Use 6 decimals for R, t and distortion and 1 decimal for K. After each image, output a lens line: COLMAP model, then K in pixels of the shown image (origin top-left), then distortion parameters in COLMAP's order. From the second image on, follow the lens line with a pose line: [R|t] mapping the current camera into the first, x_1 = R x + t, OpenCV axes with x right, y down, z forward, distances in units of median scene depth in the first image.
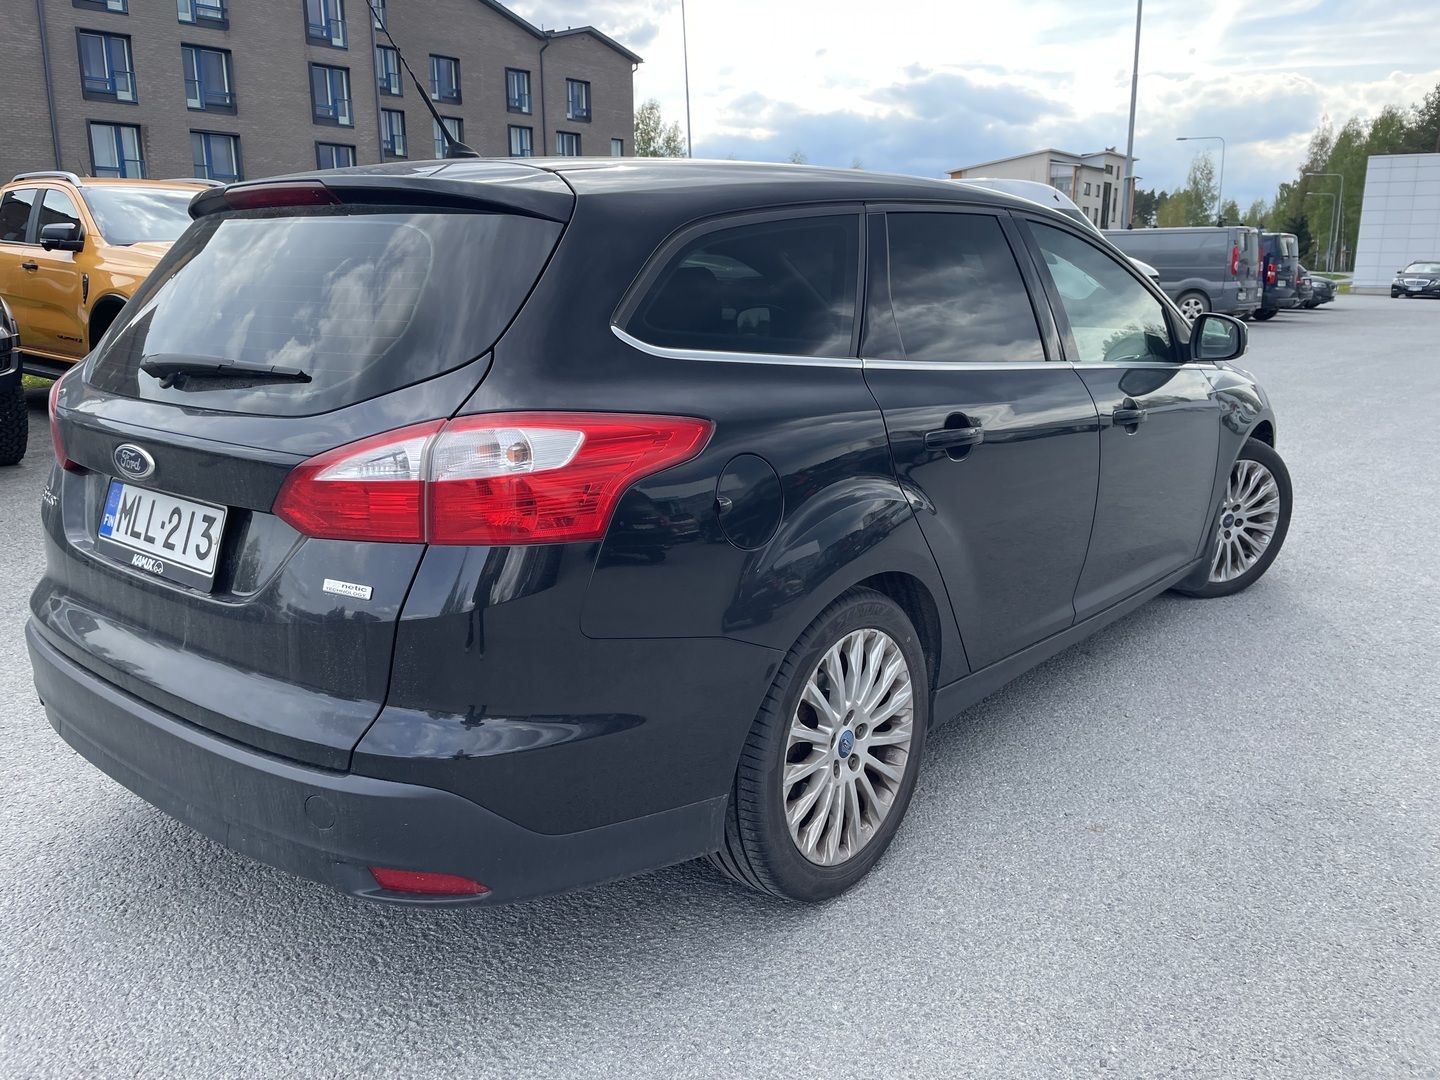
lens RADIAL K [[1089.4, 0, 718.5], [0, 1089.4, 536.4], [0, 0, 1]] dist [0.087075, -0.116906]
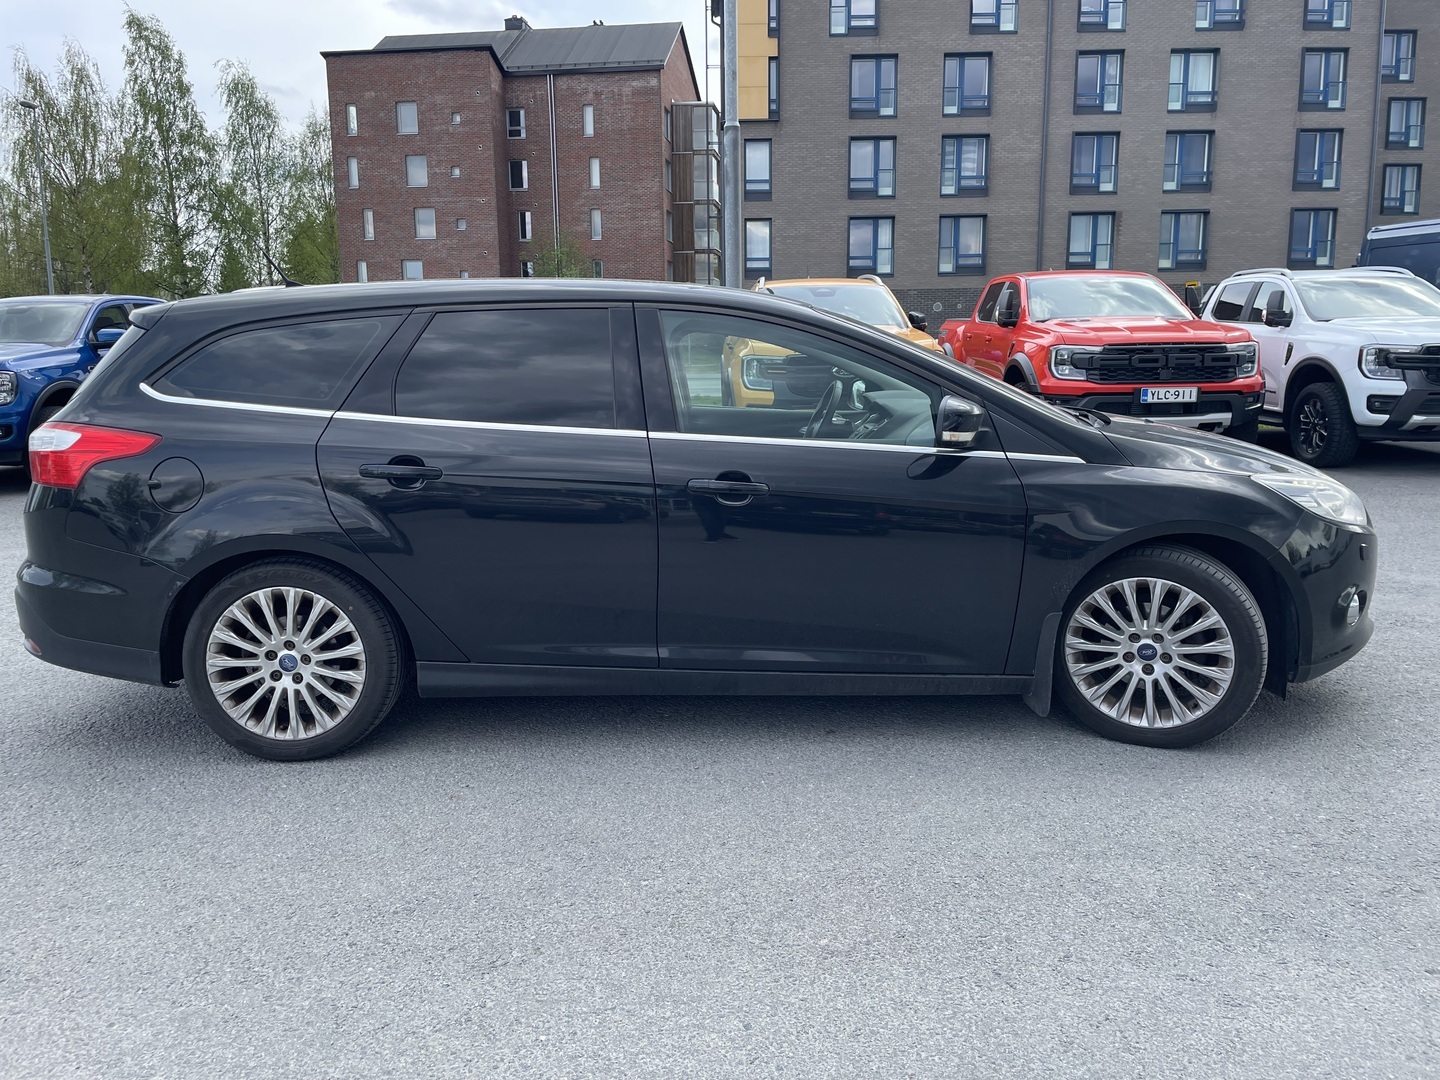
lens RADIAL K [[1089.4, 0, 718.5], [0, 1089.4, 536.4], [0, 0, 1]] dist [0.087075, -0.116906]
pose [[0.639046, 0.124835, -0.758971, 0.811667], [-0.170330, 0.985211, 0.018631, -0.055552], [0.750072, 0.117370, 0.650858, 0.217152]]
